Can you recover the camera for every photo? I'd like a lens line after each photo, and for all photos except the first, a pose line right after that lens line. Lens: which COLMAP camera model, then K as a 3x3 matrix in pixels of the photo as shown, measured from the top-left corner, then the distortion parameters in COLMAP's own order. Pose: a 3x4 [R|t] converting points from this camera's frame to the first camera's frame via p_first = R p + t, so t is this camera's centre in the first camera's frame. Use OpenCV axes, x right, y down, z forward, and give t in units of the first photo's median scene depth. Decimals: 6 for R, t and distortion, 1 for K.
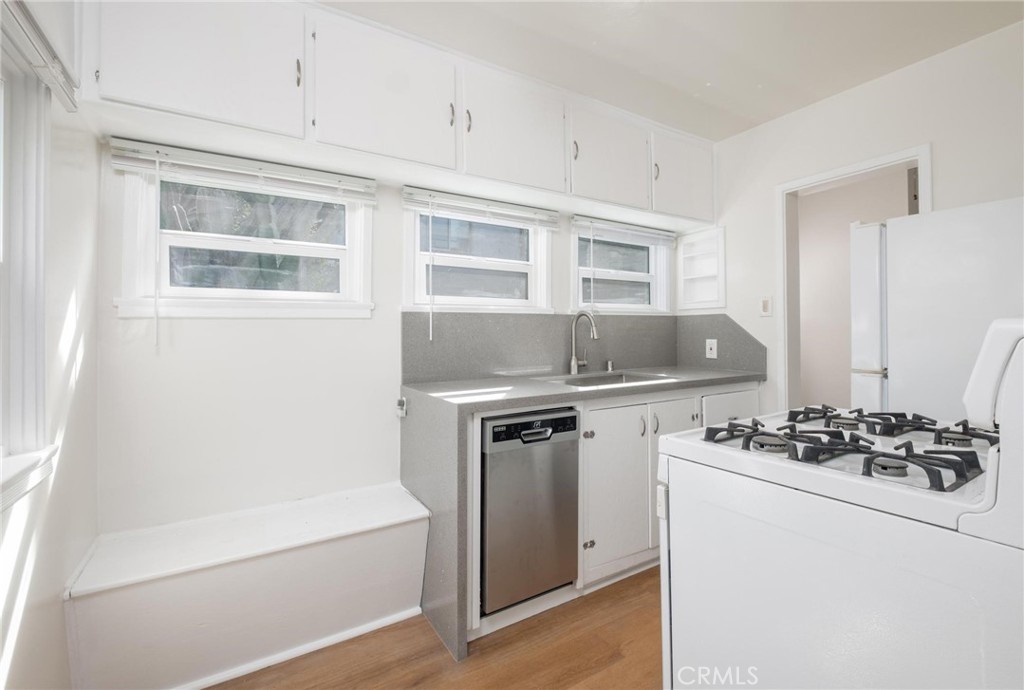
lens RADIAL K [[450.3, 0, 512.0], [0, 450.3, 337.2], [0, 0, 1]] dist [-0.011182, 0.000113]
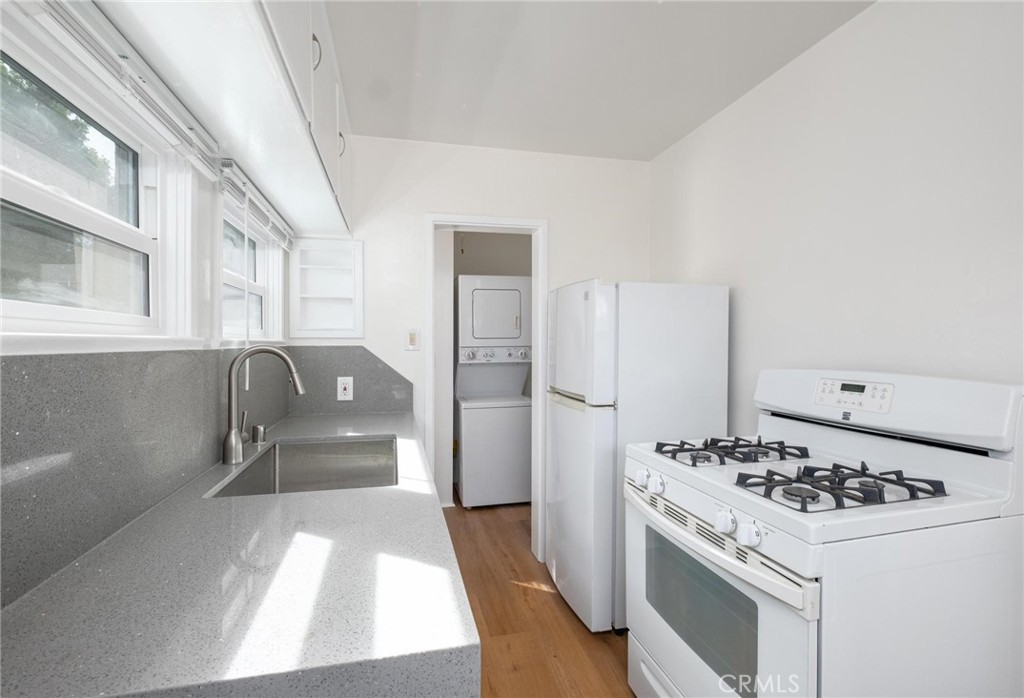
lens RADIAL K [[455.6, 0, 516.1], [0, 455.6, 347.5], [0, 0, 1]] dist [-0.002608, -0.000284]
pose [[0.327681, 0.000468, 0.944788, -0.230426], [0.011475, 0.999924, -0.004475, -0.041752], [-0.944719, 0.012308, 0.327651, 0.457803]]
